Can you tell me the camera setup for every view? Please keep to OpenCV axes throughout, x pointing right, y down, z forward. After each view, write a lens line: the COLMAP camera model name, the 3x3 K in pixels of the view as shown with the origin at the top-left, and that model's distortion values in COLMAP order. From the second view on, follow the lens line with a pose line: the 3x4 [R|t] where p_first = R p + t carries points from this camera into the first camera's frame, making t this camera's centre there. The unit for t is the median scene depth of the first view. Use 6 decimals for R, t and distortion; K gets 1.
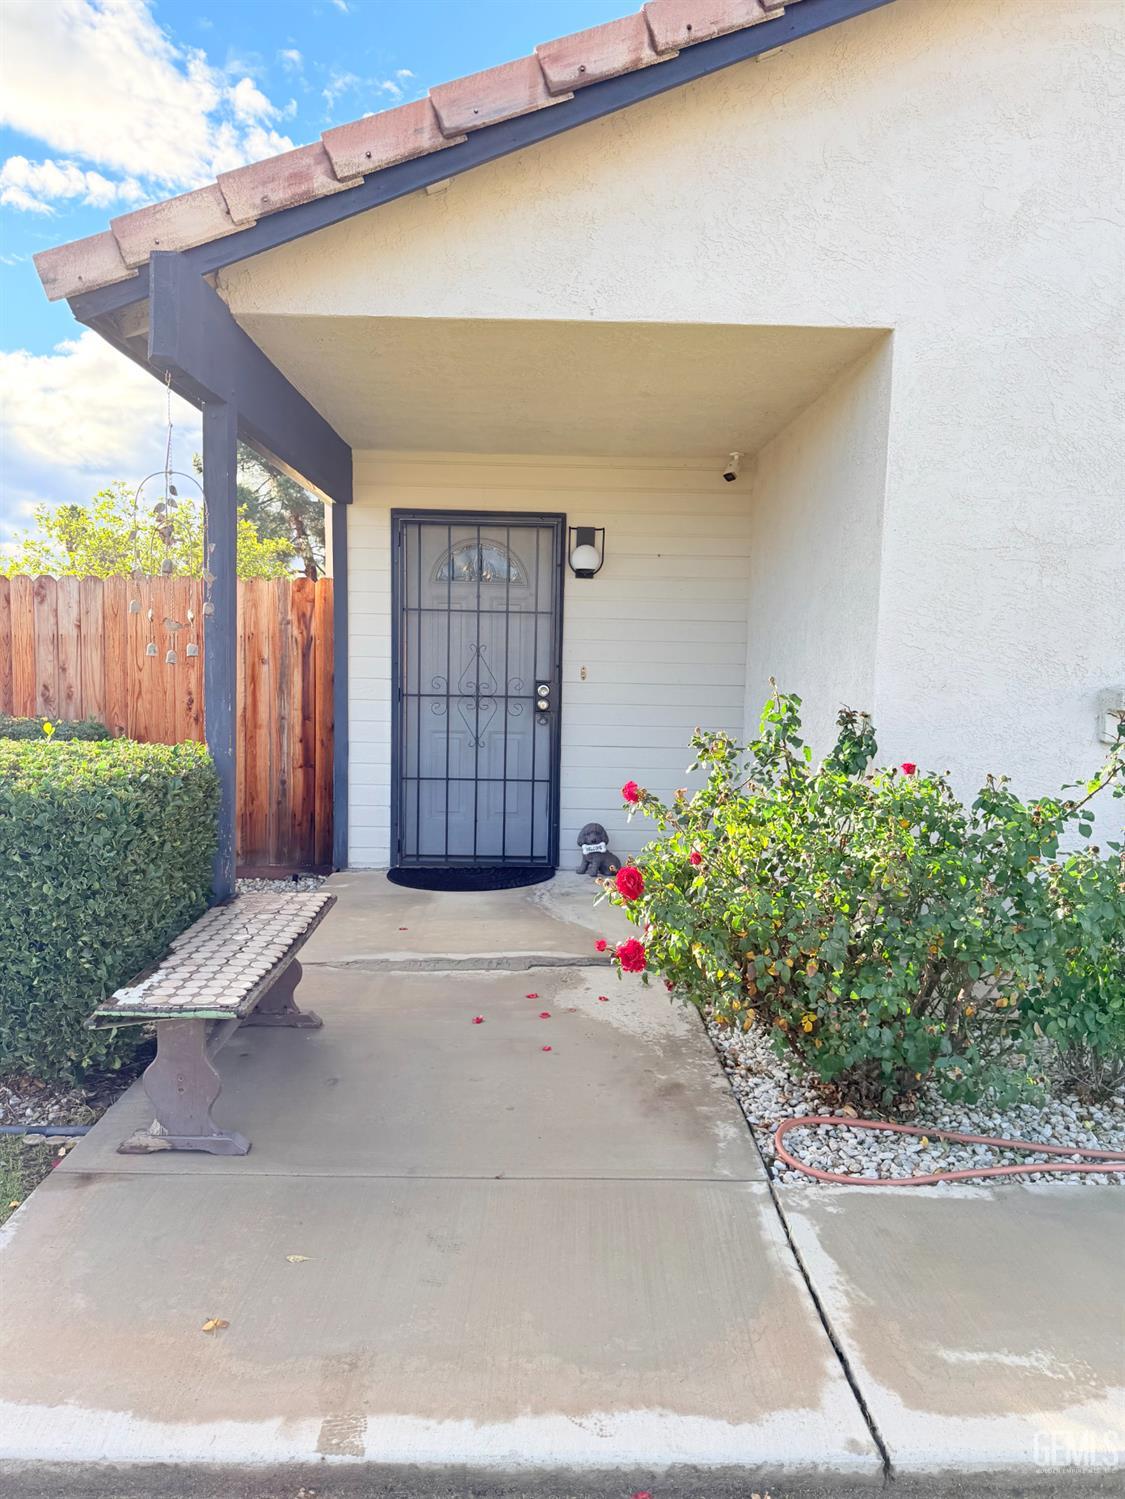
lens RADIAL K [[1071.8, 0, 562.5], [0, 1071.8, 749.5], [0, 0, 1]] dist [0.001785, 0.000022]
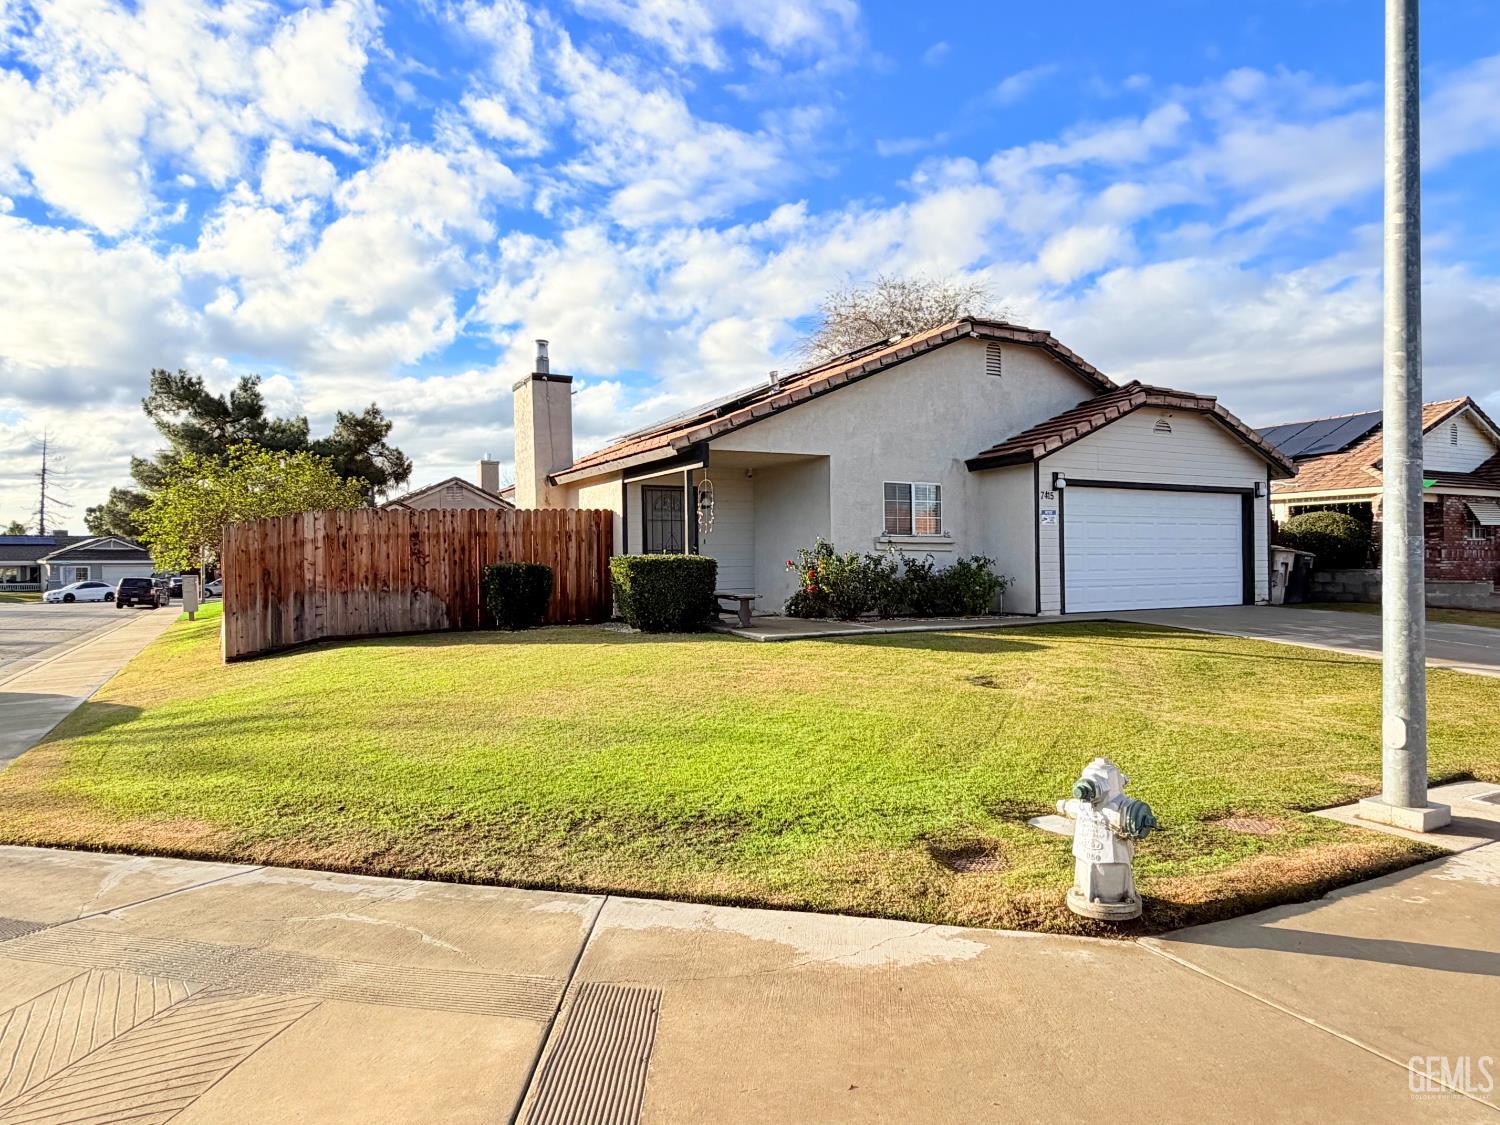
lens RADIAL K [[1072.6, 0, 750.0], [0, 1072.6, 562.5], [0, 0, 1]] dist [0.001785, 0.000022]
pose [[0.862213, -0.031574, 0.505560, -1.313451], [0.073151, 0.995355, -0.062594, 0.173024], [-0.501235, 0.090951, 0.860518, -1.531253]]
